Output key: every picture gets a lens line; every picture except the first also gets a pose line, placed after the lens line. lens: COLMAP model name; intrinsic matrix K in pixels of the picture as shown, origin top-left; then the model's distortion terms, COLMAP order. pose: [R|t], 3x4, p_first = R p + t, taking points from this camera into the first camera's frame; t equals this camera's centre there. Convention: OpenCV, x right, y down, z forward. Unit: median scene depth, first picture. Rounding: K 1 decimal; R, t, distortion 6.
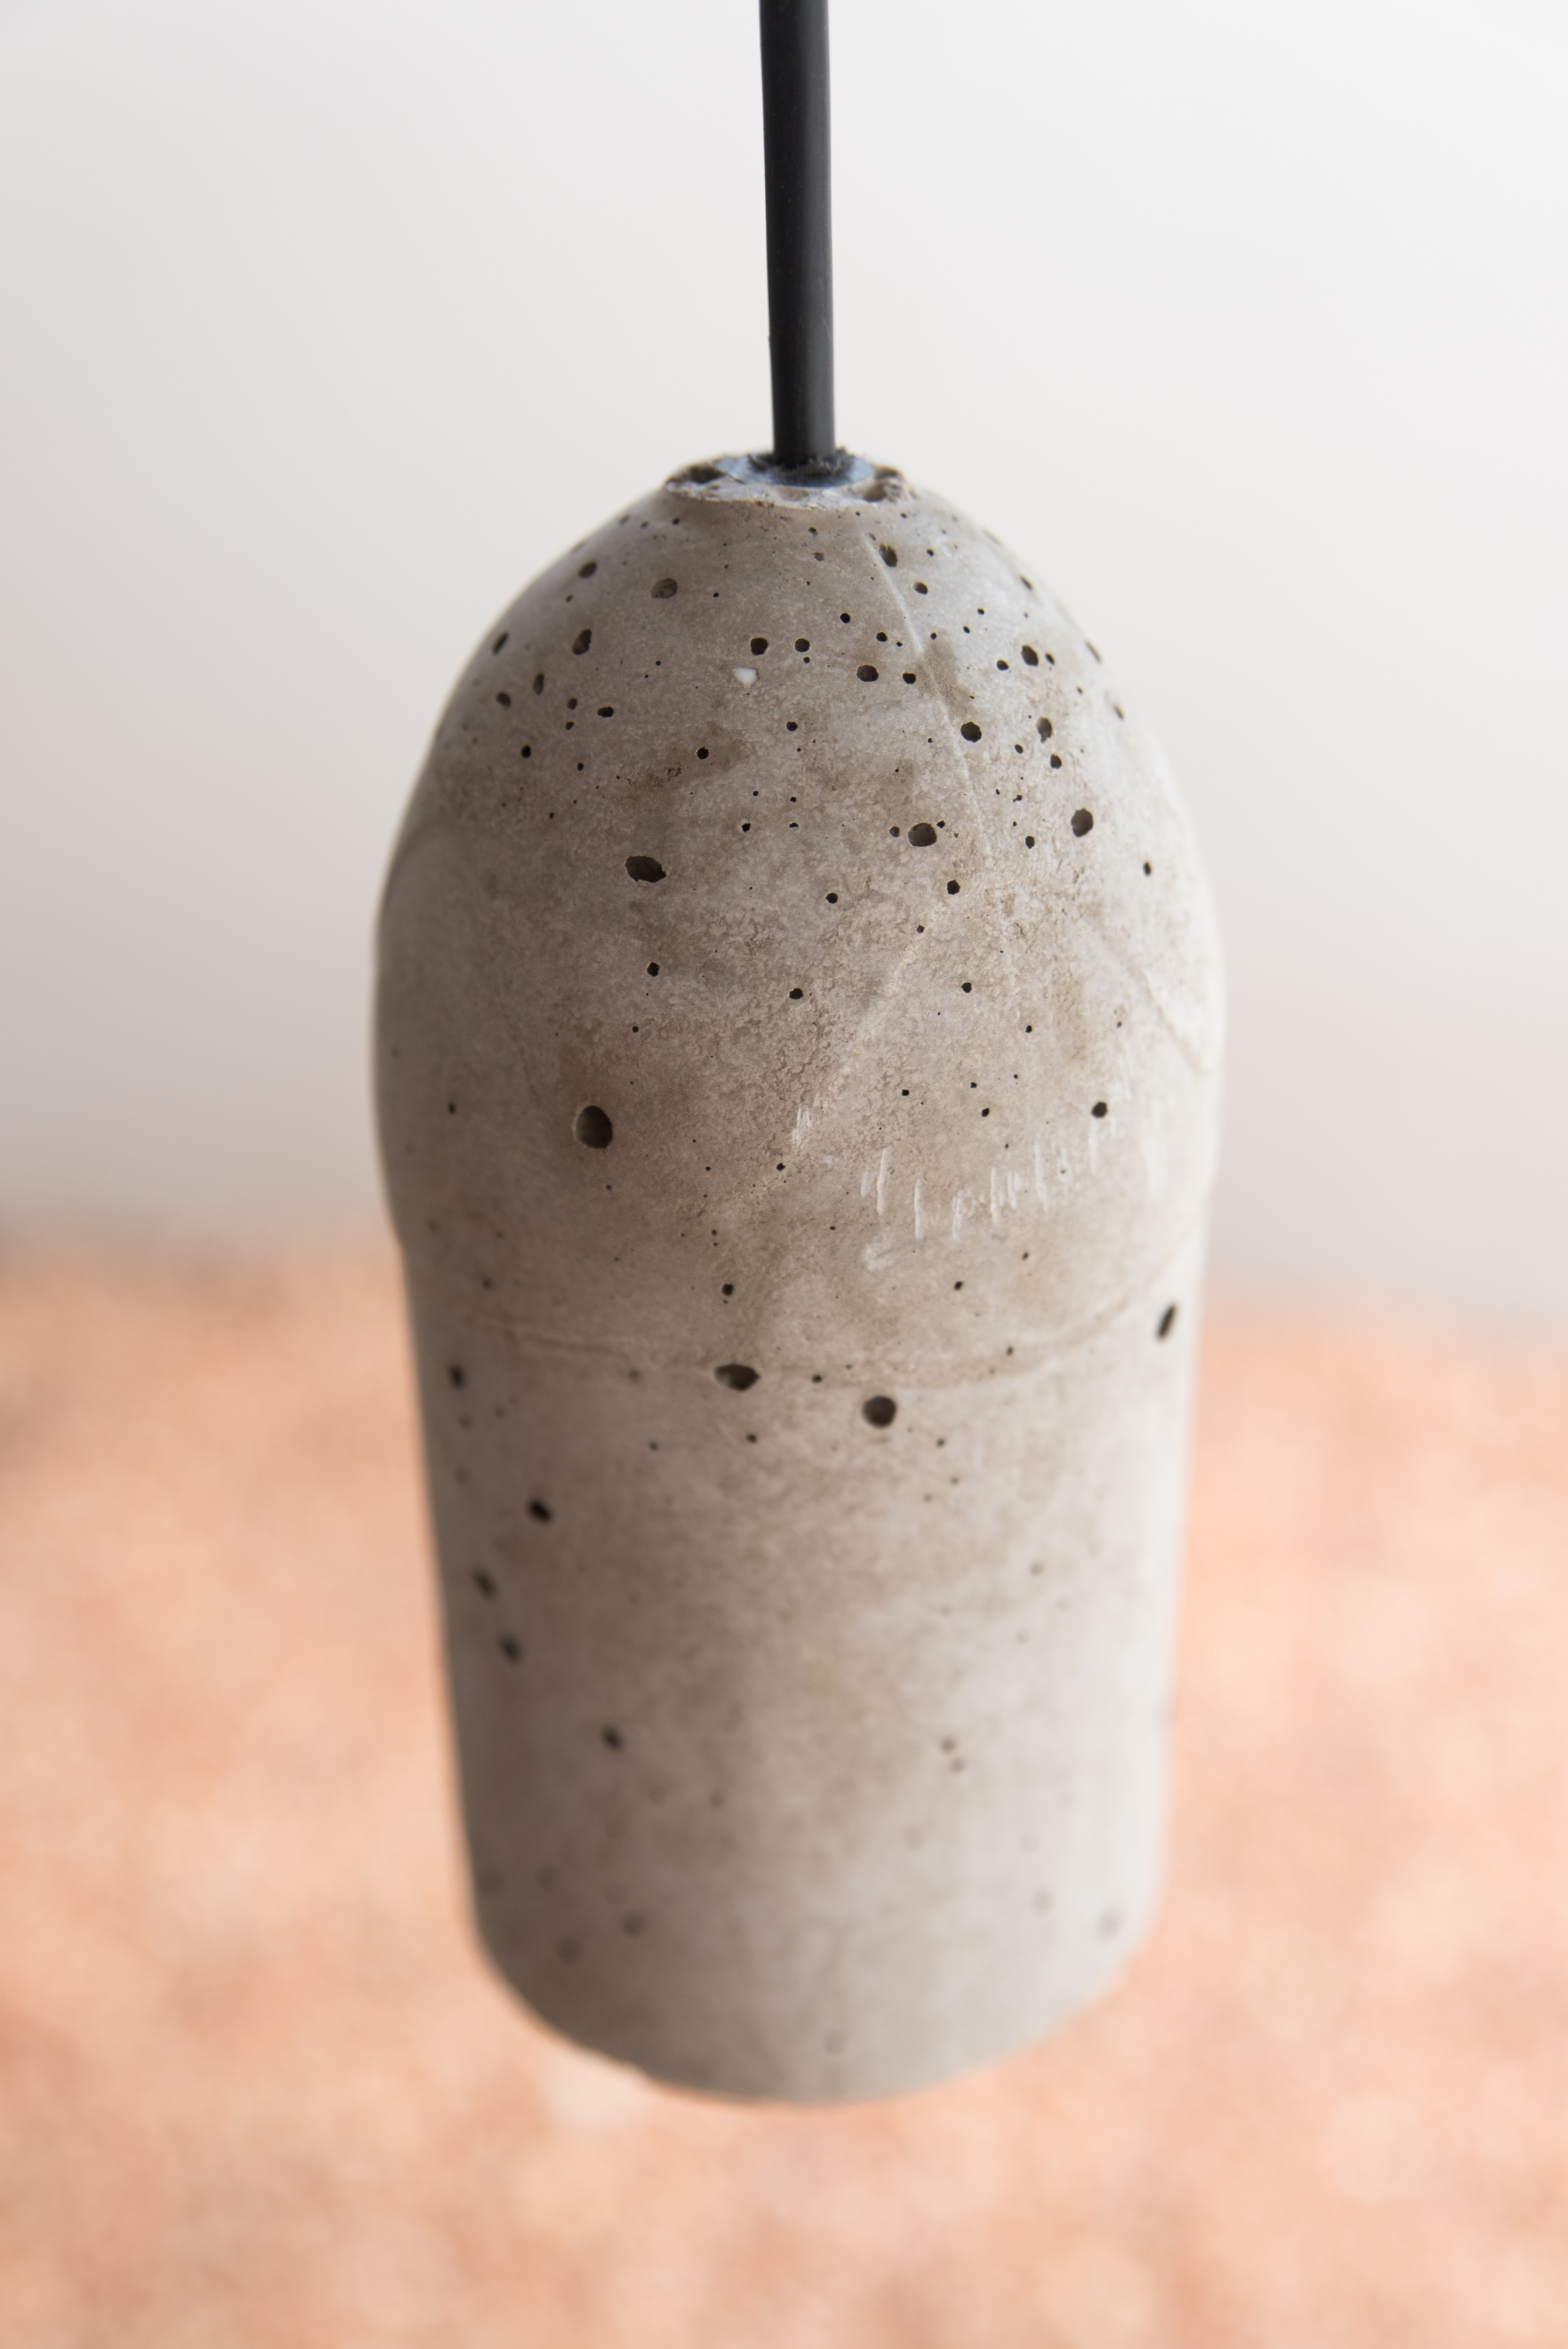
lens RADIAL K [[2995.7, 0, 851.7], [0, 2995.7, 1221.1], [0, 0, 1]] dist [0.070611, 0.000000]
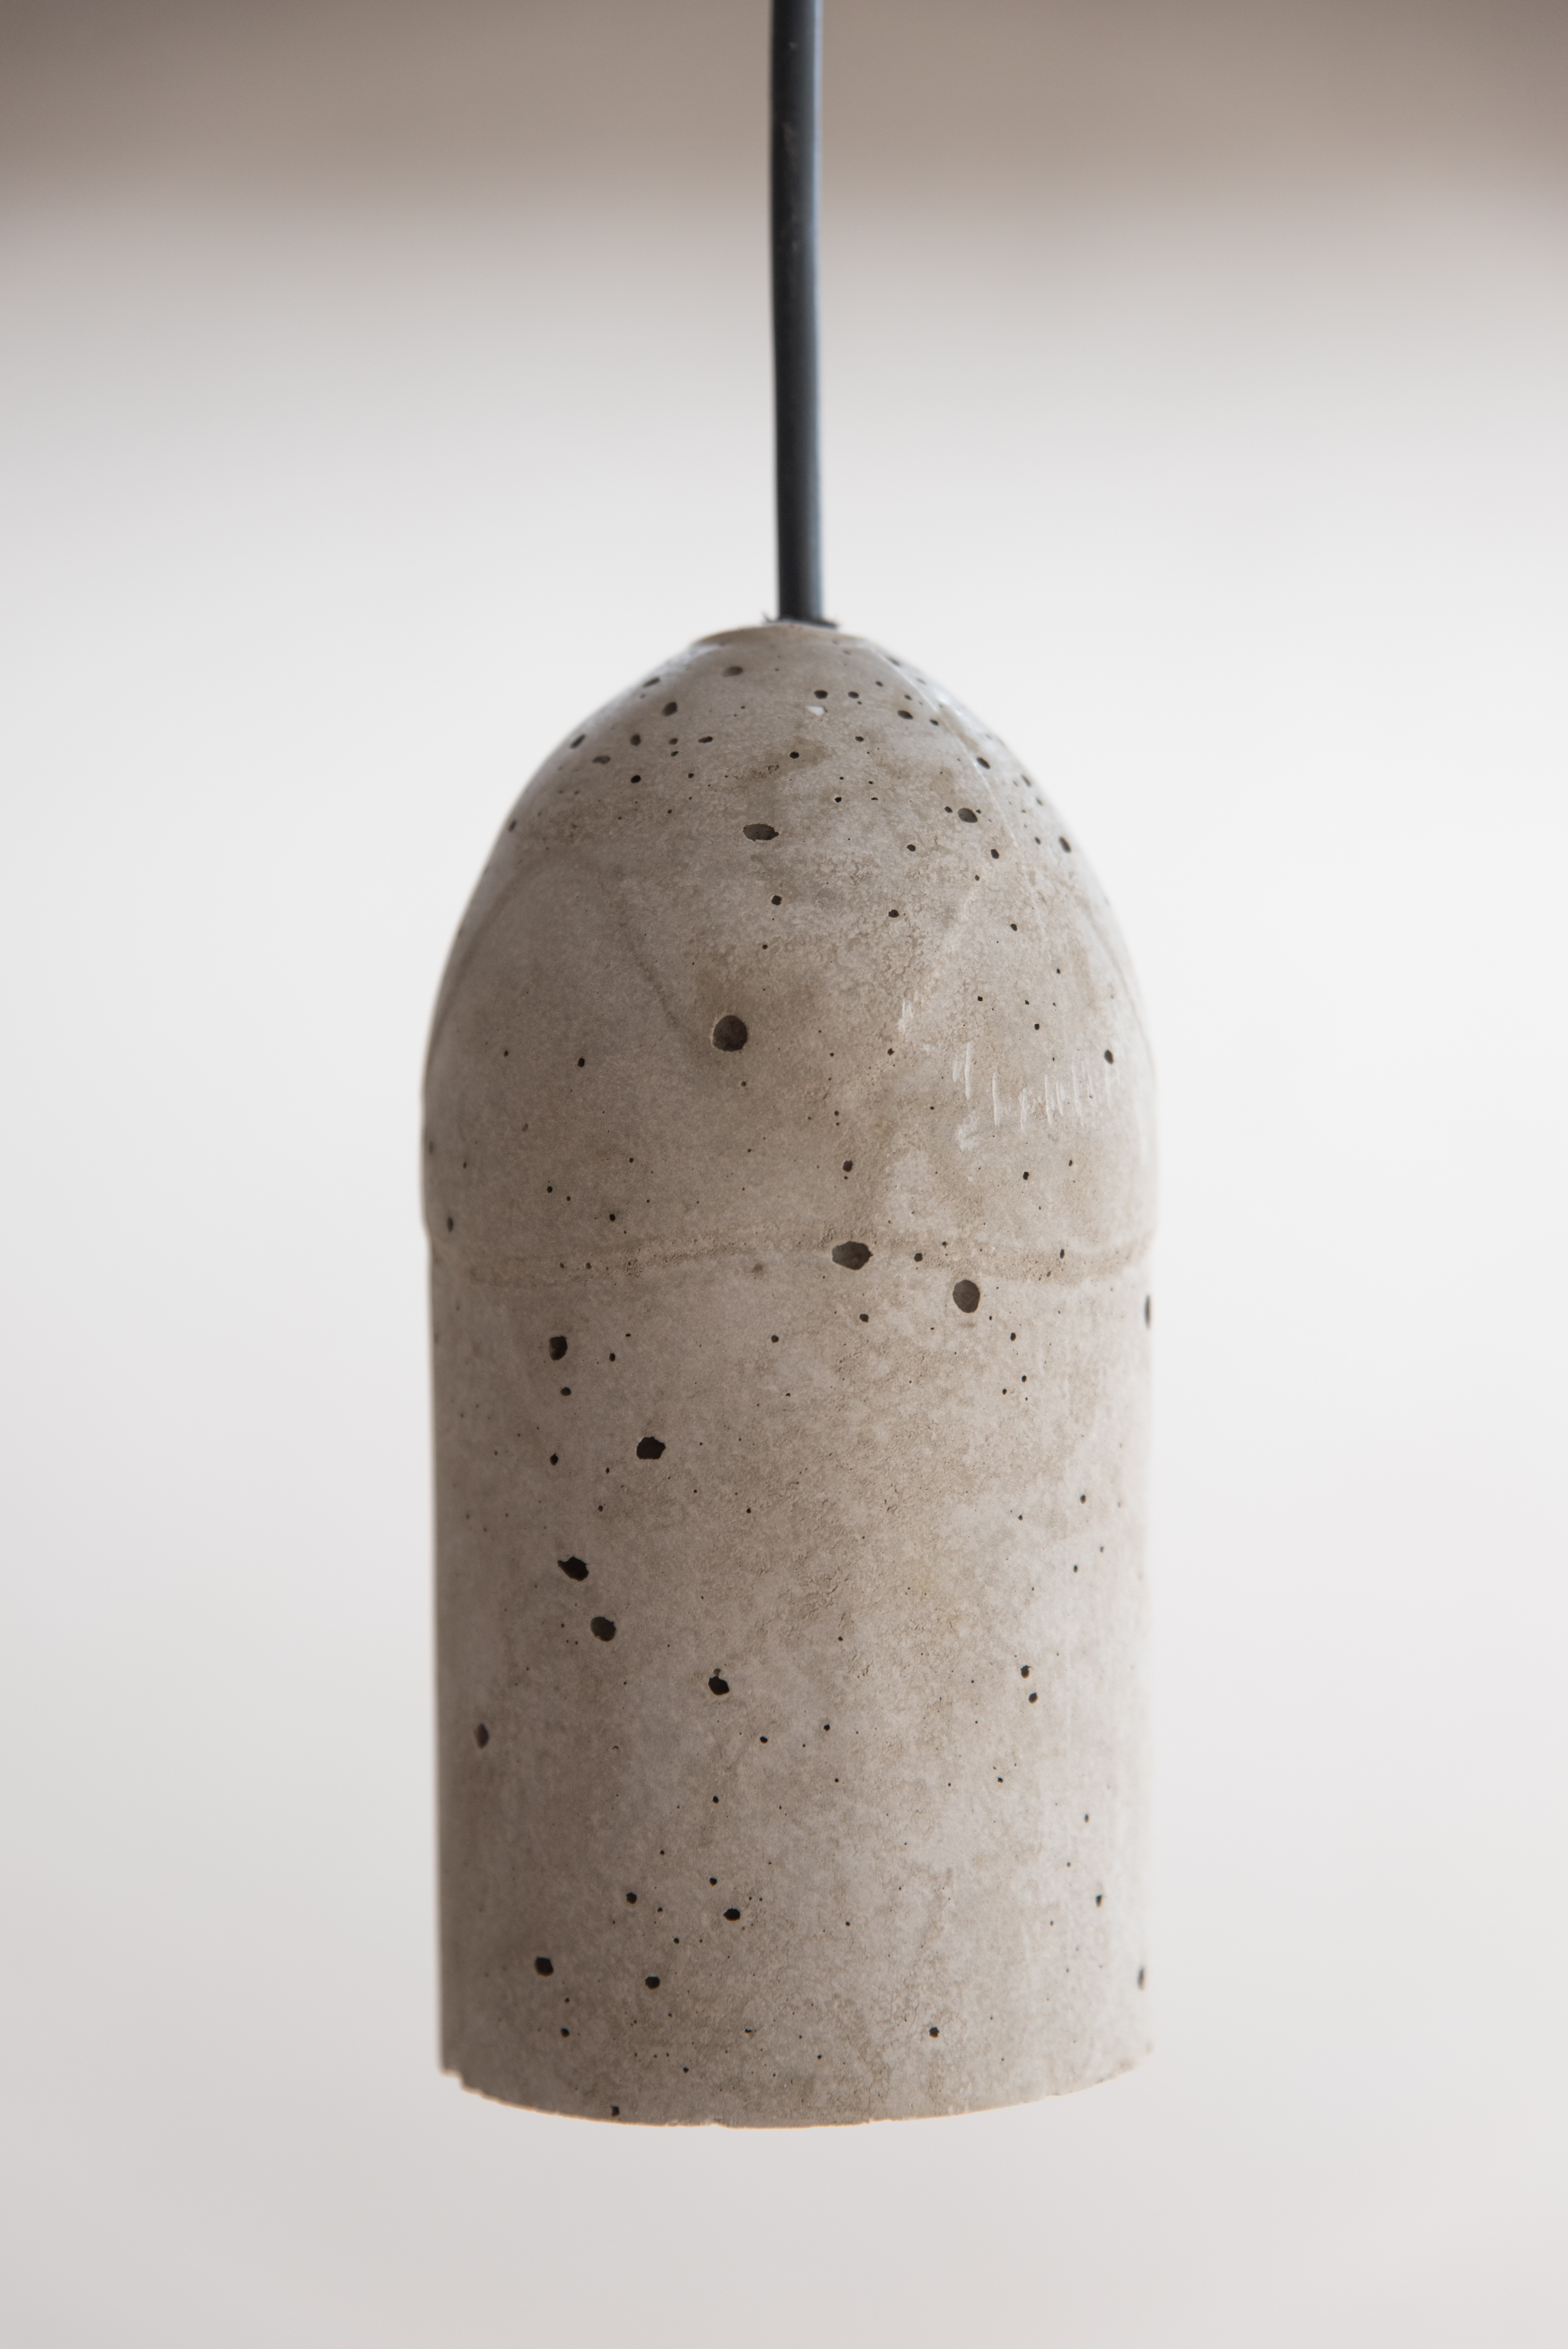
lens RADIAL K [[4574.3, 0, 783.6], [0, 4574.3, 1174.6], [0, 0, 1]] dist [0.179510, 0.000000]
pose [[0.949472, 0.024211, 0.312917, -0.629063], [0.150914, 0.838974, -0.522826, 0.963776], [-0.275188, 0.543632, 0.792929, -0.419029]]
